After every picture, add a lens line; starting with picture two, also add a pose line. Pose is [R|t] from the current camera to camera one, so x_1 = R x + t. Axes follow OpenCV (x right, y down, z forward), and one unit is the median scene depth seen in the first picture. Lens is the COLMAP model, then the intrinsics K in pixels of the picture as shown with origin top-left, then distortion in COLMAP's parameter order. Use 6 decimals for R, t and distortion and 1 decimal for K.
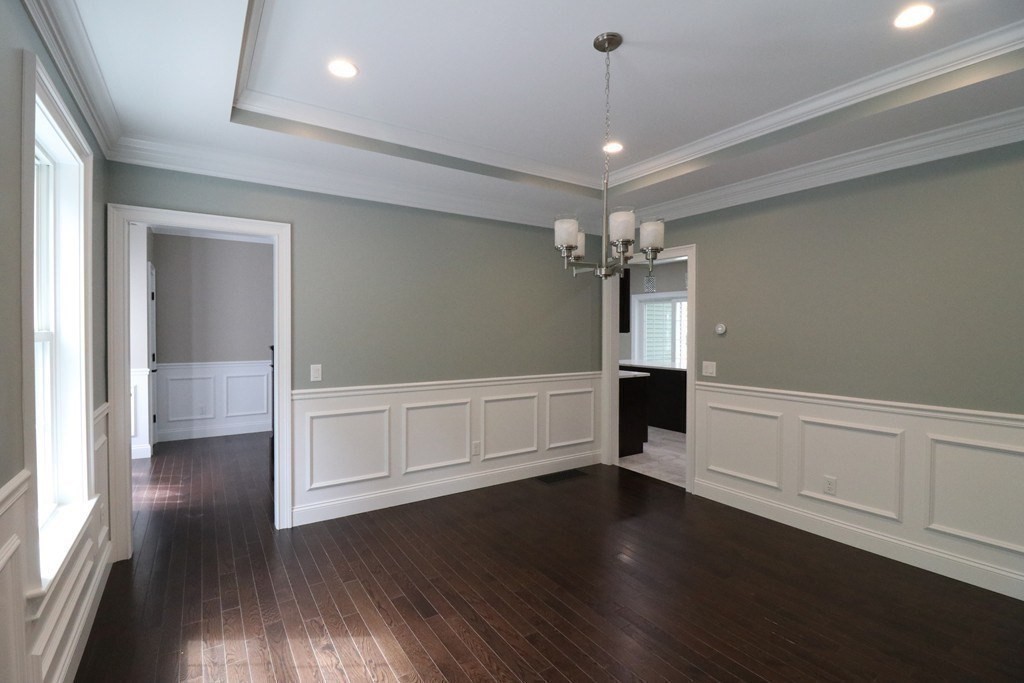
lens RADIAL K [[469.4, 0, 506.1], [0, 469.4, 339.5], [0, 0, 1]] dist [-0.018634, -0.000997]
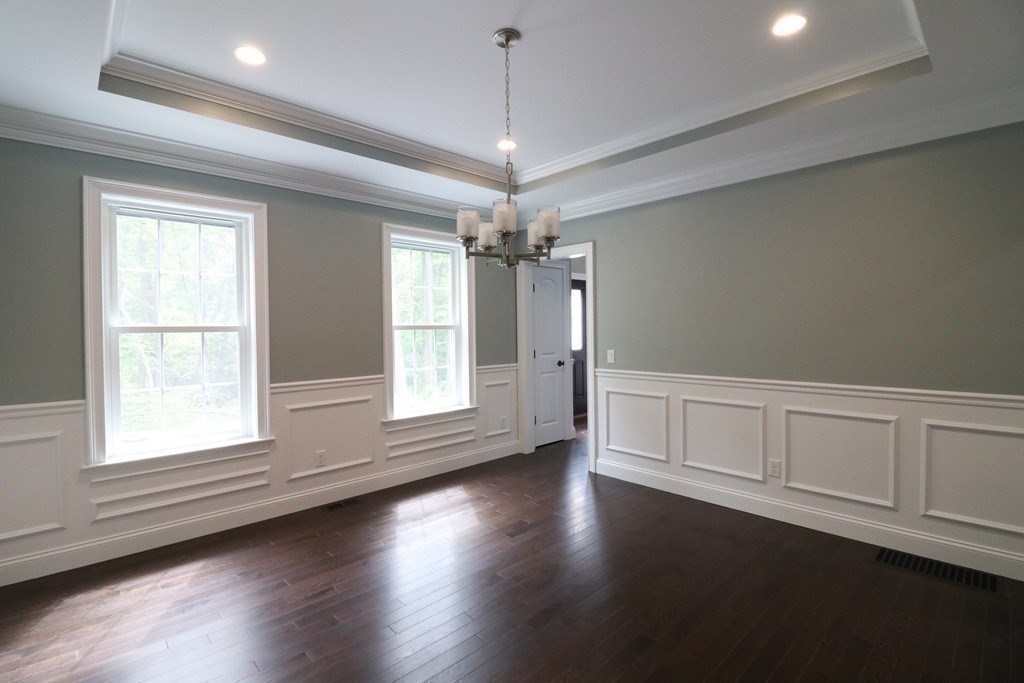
lens RADIAL K [[469.4, 0, 505.2], [0, 469.4, 337.1], [0, 0, 1]] dist [-0.018634, -0.000997]
pose [[0.164543, 0.018747, -0.986192, 0.771014], [0.001326, 0.999814, 0.019227, -0.005110], [0.986369, -0.004472, 0.164487, 0.516191]]
